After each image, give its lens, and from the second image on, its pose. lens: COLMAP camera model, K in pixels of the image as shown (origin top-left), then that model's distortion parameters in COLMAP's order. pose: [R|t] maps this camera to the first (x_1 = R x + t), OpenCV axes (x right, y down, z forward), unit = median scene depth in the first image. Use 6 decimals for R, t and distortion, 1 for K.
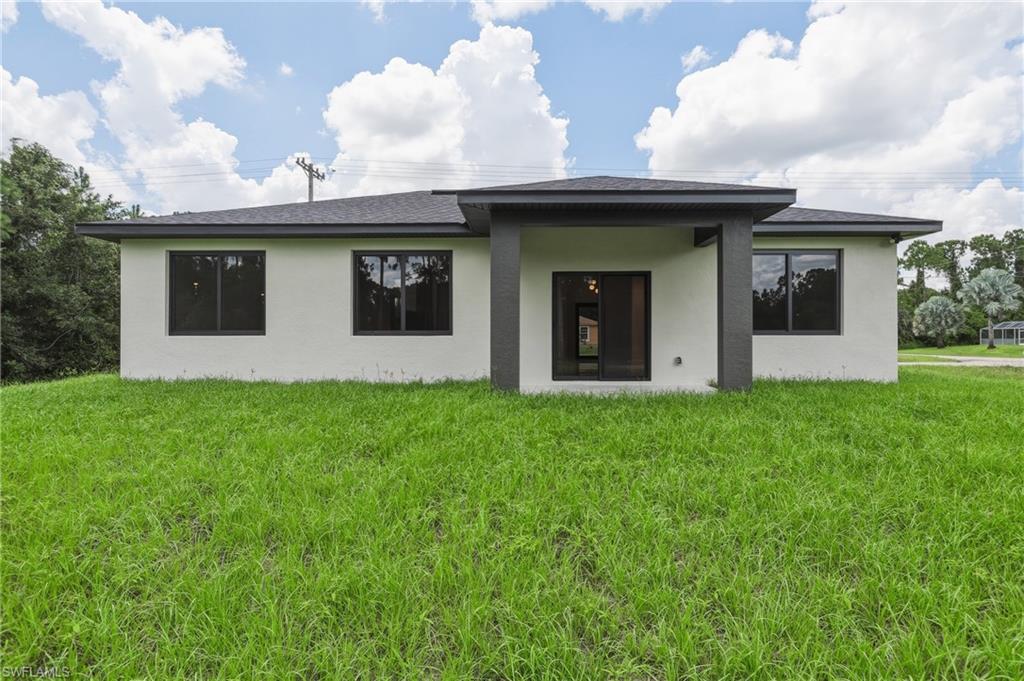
lens RADIAL K [[480.0, 0, 513.1], [0, 480.0, 337.1], [0, 0, 1]] dist [-0.003054, -0.000135]
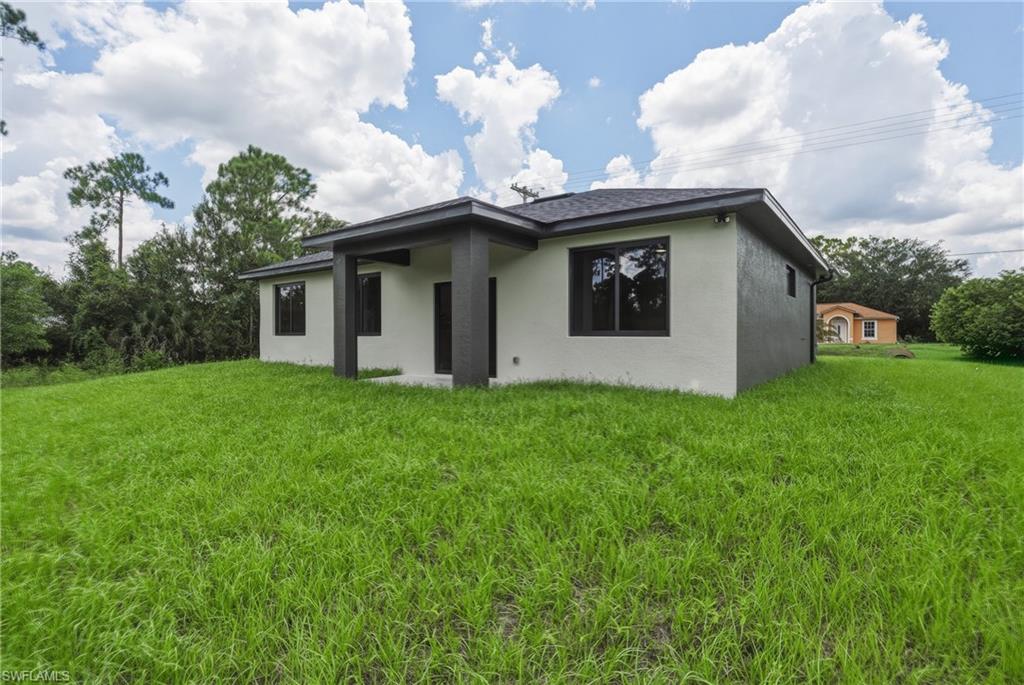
lens RADIAL K [[491.2, 0, 512.0], [0, 491.2, 342.5], [0, 0, 1]] dist [0.001234, 0.000134]
pose [[0.807494, 0.011072, -0.589772, 0.288635], [-0.005573, 0.999922, 0.011141, -0.000578], [0.589849, -0.005709, 0.807493, 0.032786]]
